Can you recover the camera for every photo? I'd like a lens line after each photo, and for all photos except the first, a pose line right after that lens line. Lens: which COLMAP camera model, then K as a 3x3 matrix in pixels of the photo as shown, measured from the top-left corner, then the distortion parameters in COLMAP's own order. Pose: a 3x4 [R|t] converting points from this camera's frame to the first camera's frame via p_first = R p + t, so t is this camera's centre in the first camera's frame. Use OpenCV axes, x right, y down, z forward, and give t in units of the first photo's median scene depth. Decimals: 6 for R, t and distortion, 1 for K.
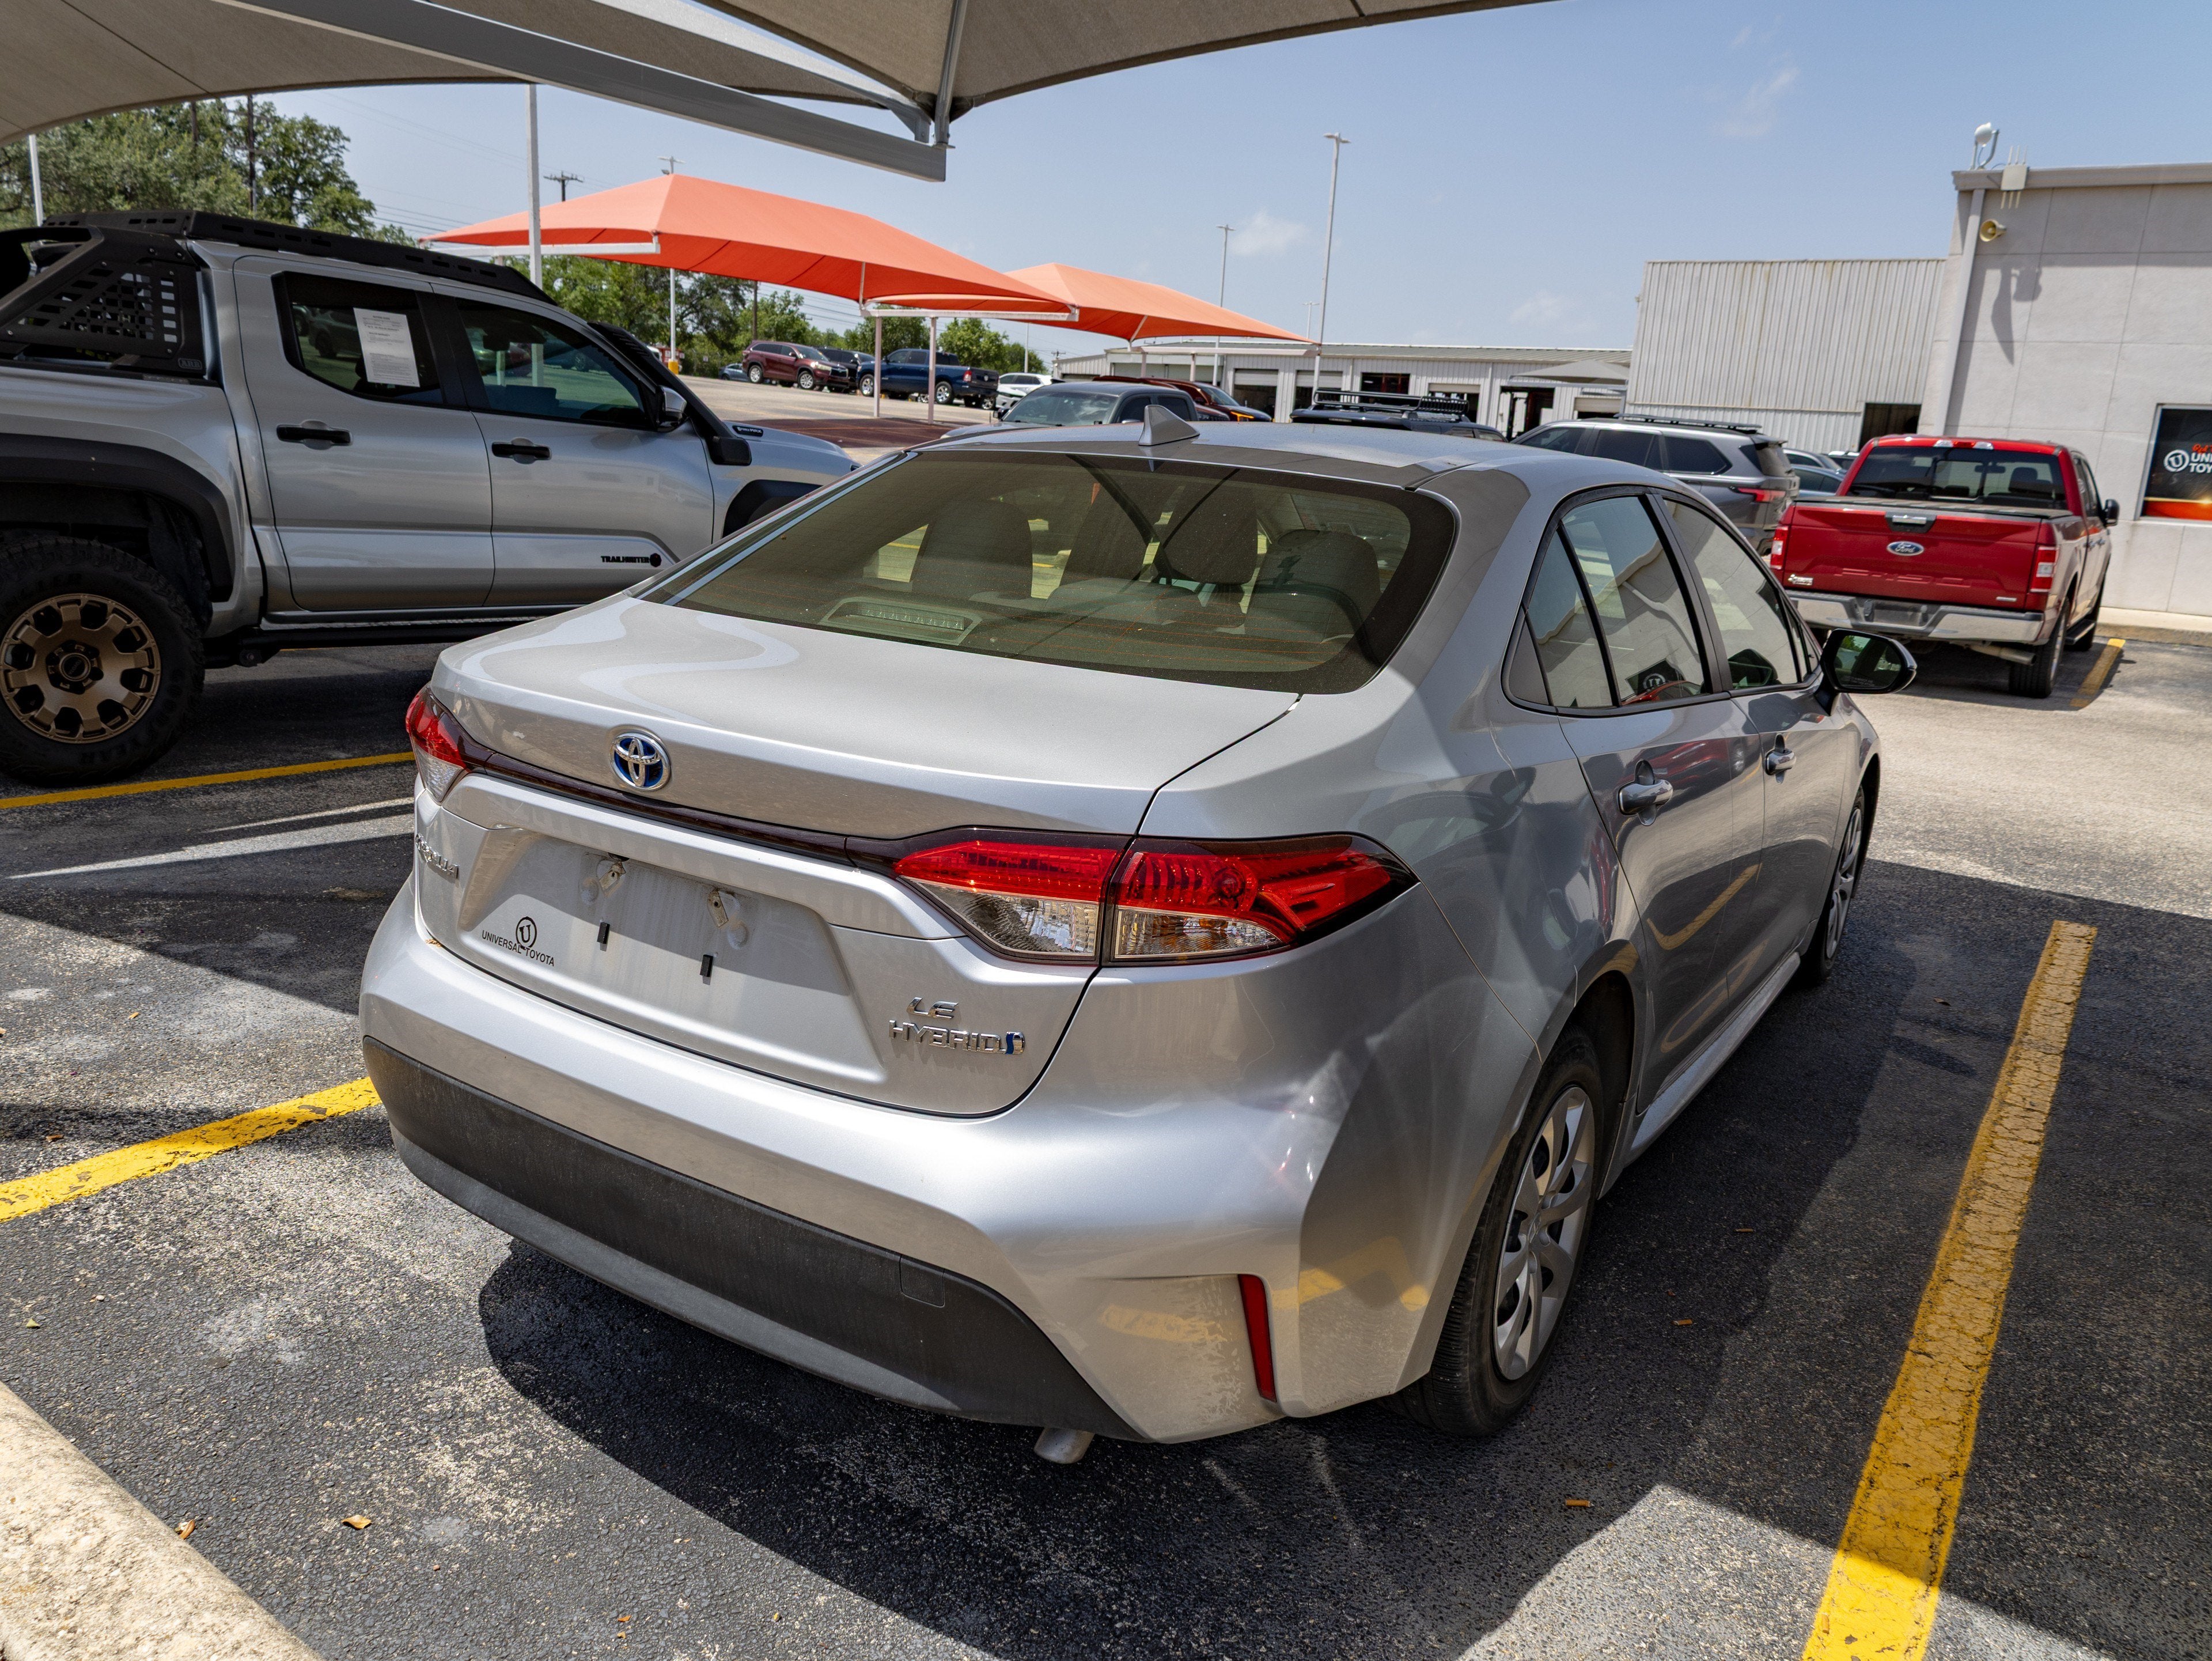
lens RADIAL K [[1597.0, 0, 1112.4], [0, 1597.0, 838.8], [0, 0, 1]] dist [0.001306, 0.000172]
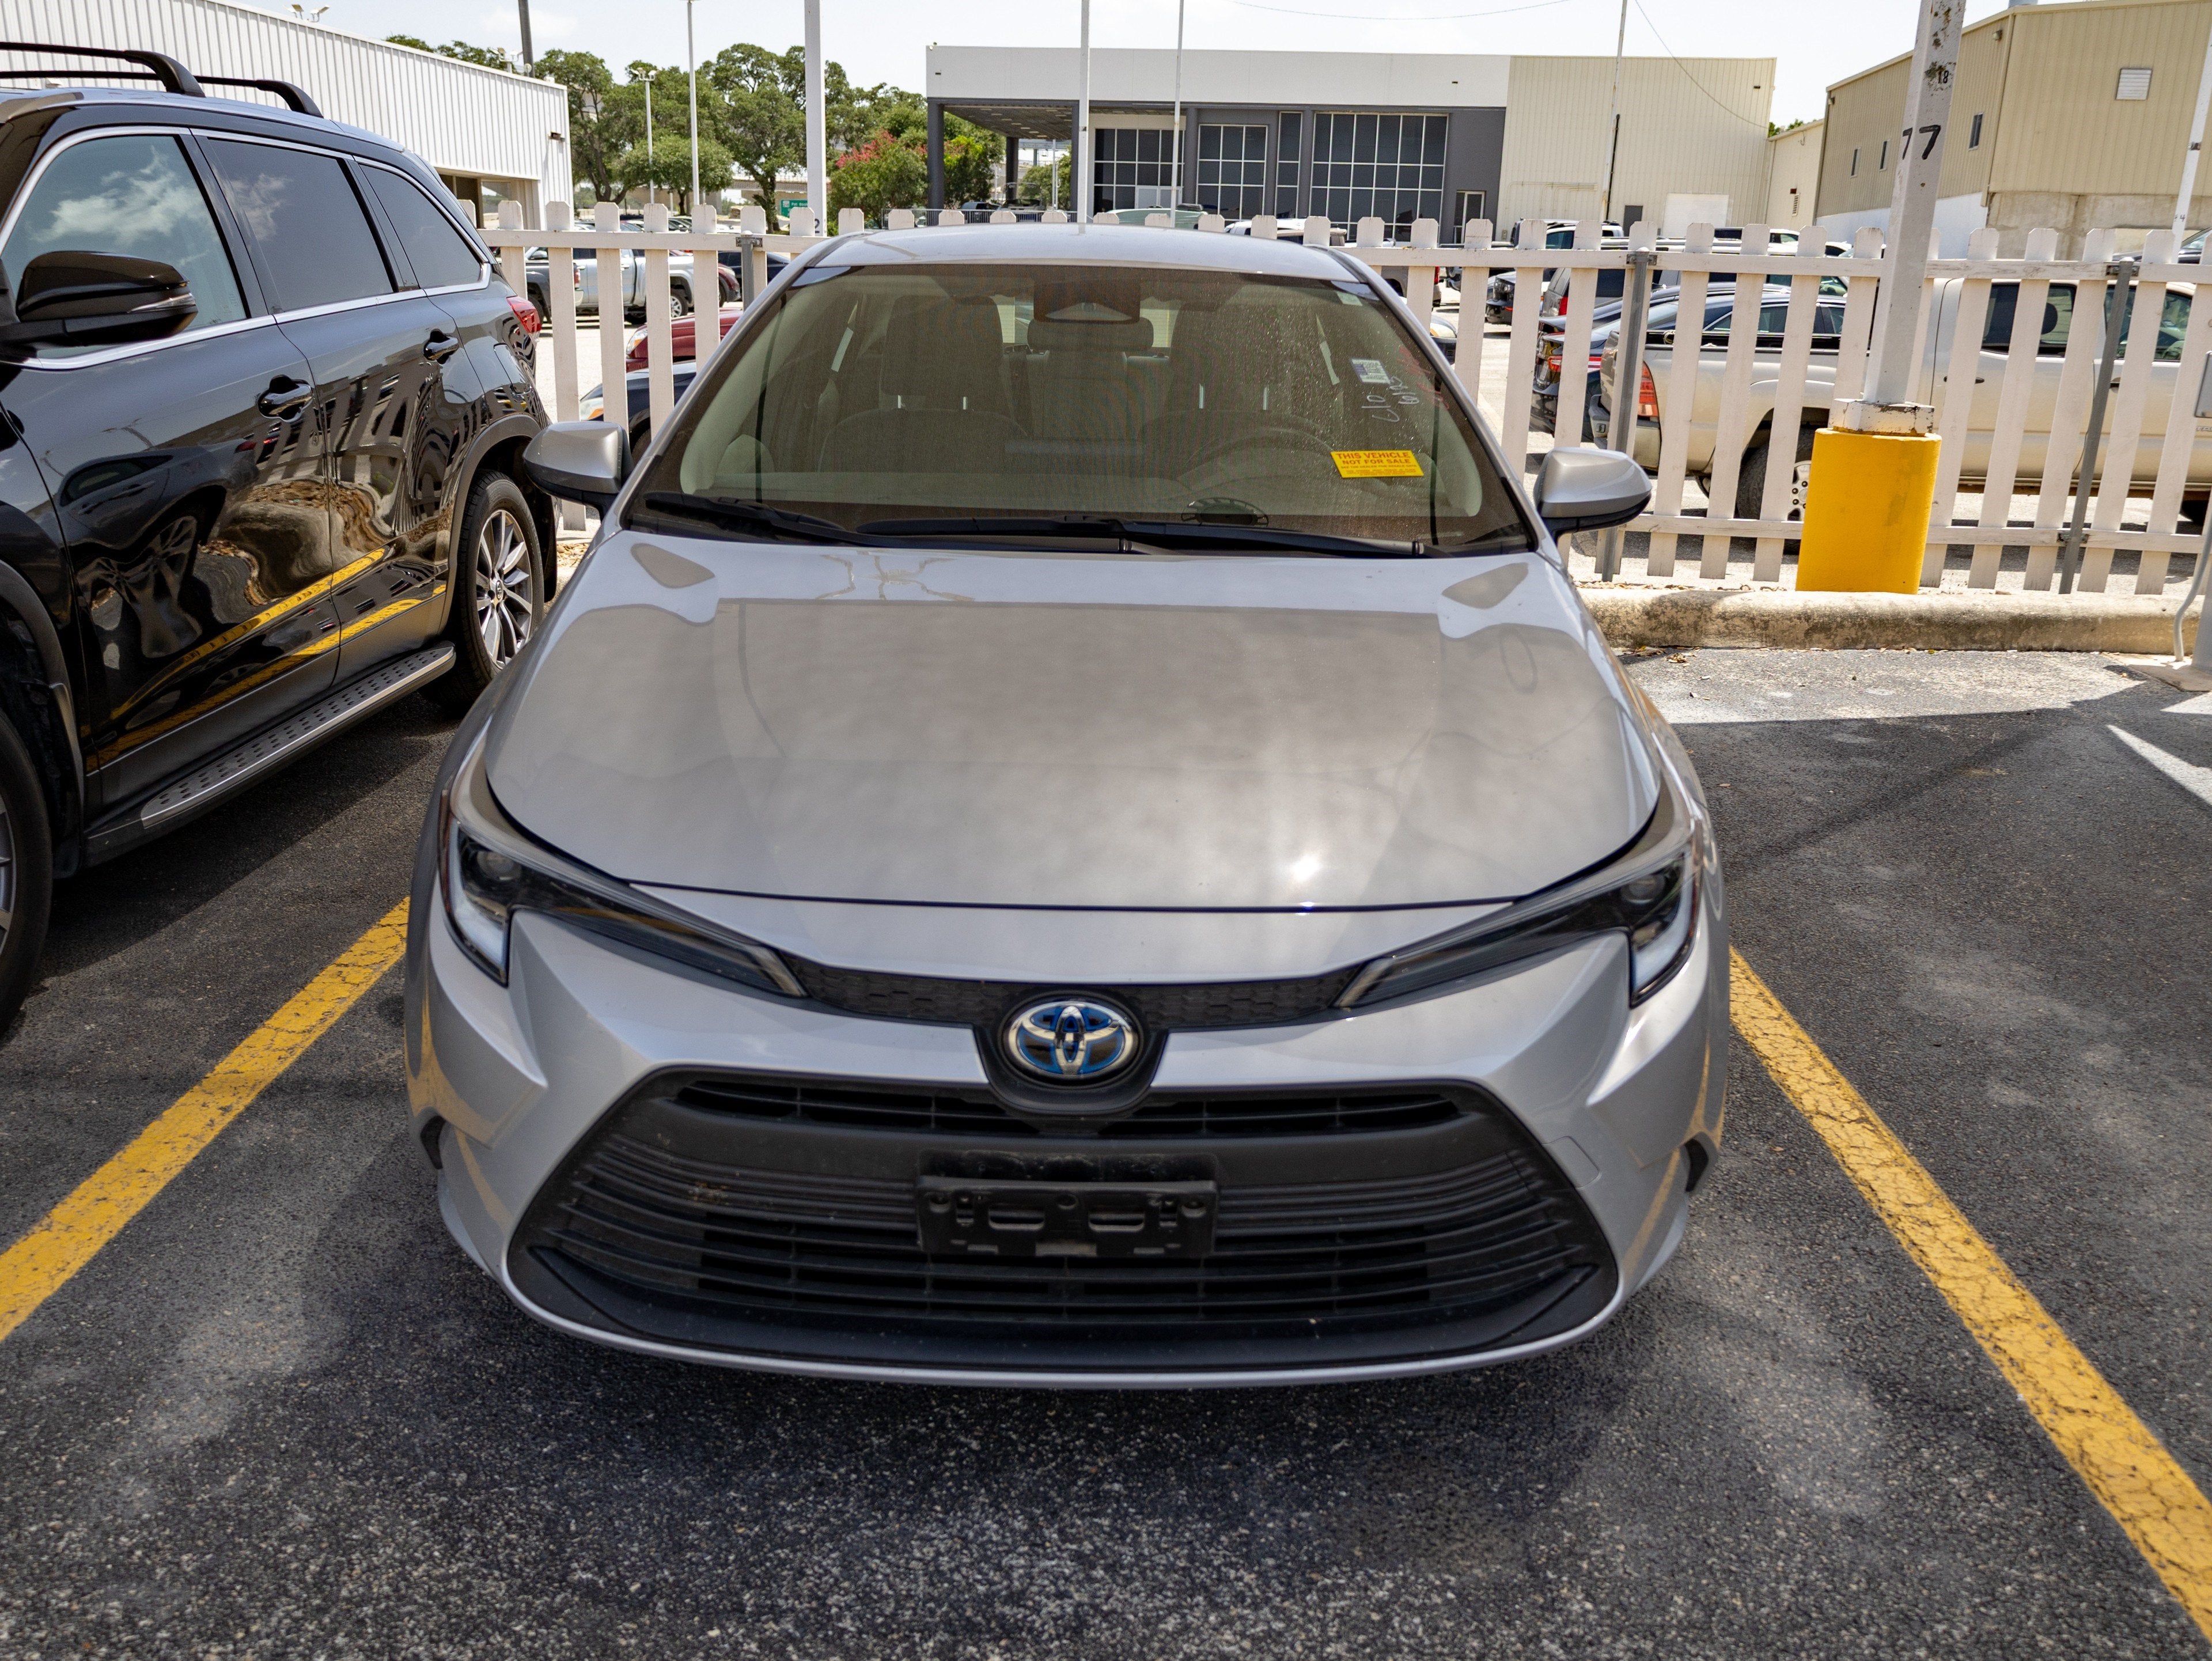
lens RADIAL K [[1806.3, 0, 1106.0], [0, 1806.3, 836.7], [0, 0, 1]] dist [-0.005107, 0.006888]
pose [[-0.834186, 0.082463, -0.545283, 0.483999], [-0.211116, 0.865688, 0.453887, -0.258185], [0.509474, 0.493744, -0.704736, 1.178548]]
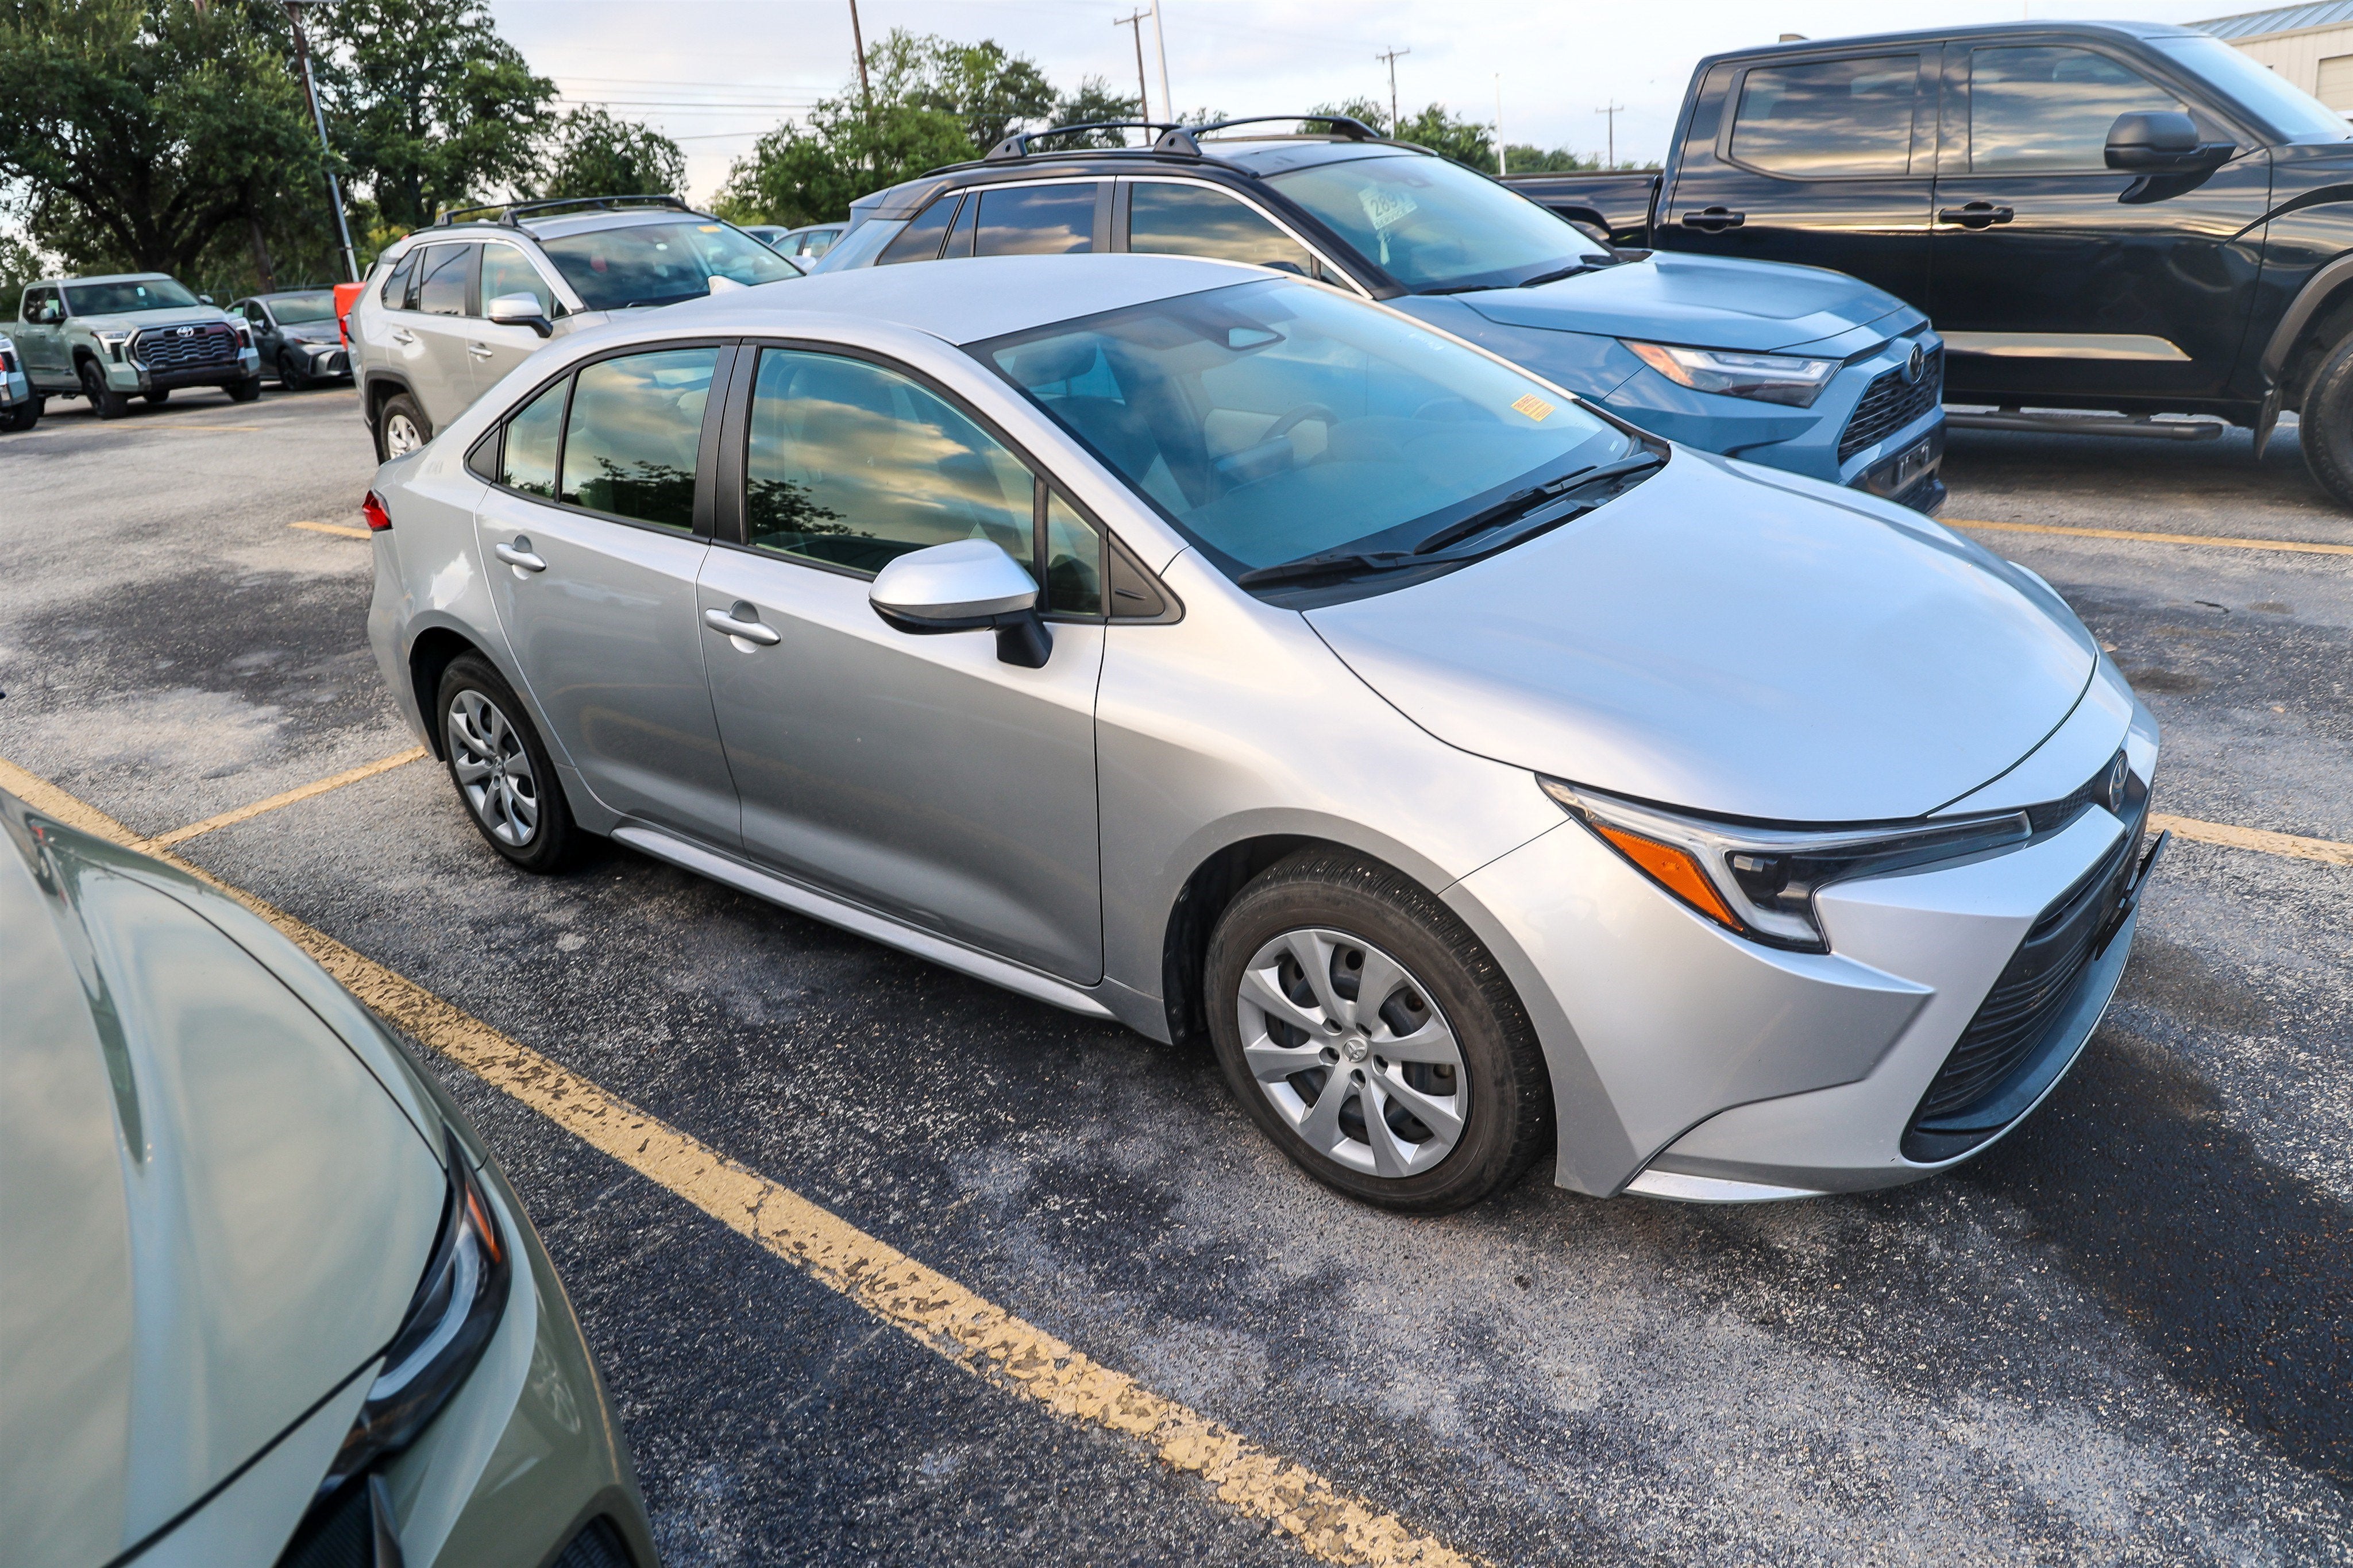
lens RADIAL K [[1588.3, 0, 1175.7], [0, 1588.3, 801.2], [0, 0, 1]] dist [-0.065072, 0.055648]
pose [[-0.117421, 0.331762, -0.936027, 0.738541], [-0.157507, 0.924395, 0.347398, -0.181979], [0.980512, 0.188223, -0.056289, 0.747710]]
